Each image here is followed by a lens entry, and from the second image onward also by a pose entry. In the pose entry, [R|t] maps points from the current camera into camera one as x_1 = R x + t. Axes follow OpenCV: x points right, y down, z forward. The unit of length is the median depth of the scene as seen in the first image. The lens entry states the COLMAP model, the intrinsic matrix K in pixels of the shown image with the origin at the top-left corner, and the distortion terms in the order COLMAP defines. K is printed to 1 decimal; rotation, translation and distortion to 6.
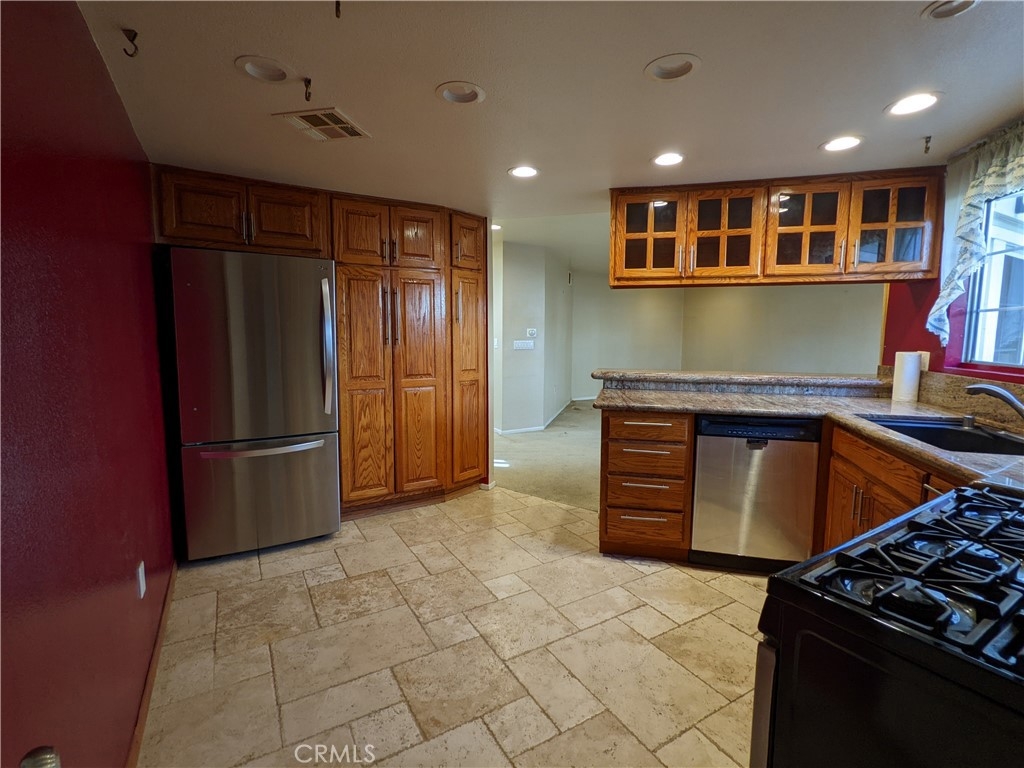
lens RADIAL K [[480.2, 0, 512.1], [0, 480.2, 382.1], [0, 0, 1]] dist [-0.000375, -0.000028]
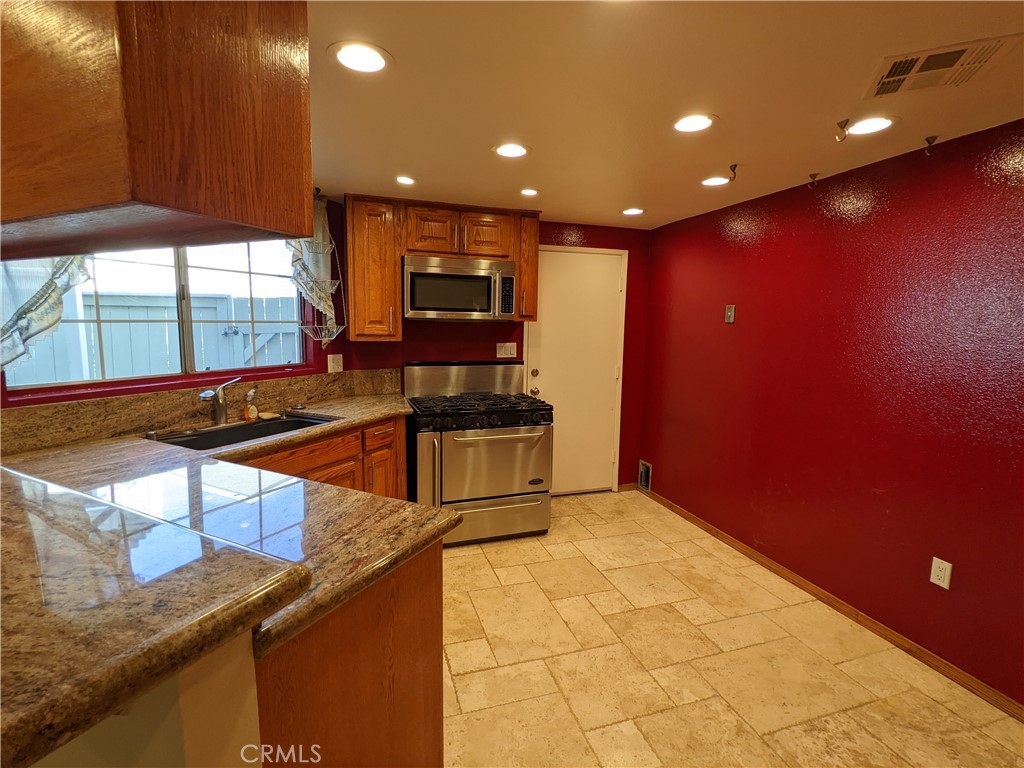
lens RADIAL K [[480.2, 0, 512.6], [0, 480.2, 380.9], [0, 0, 1]] dist [-0.000375, -0.000028]
pose [[-0.977602, -0.042314, 0.206167, 0.027355], [0.005495, 0.974115, 0.225986, -0.279691], [-0.210393, 0.222057, -0.952064, 1.963778]]
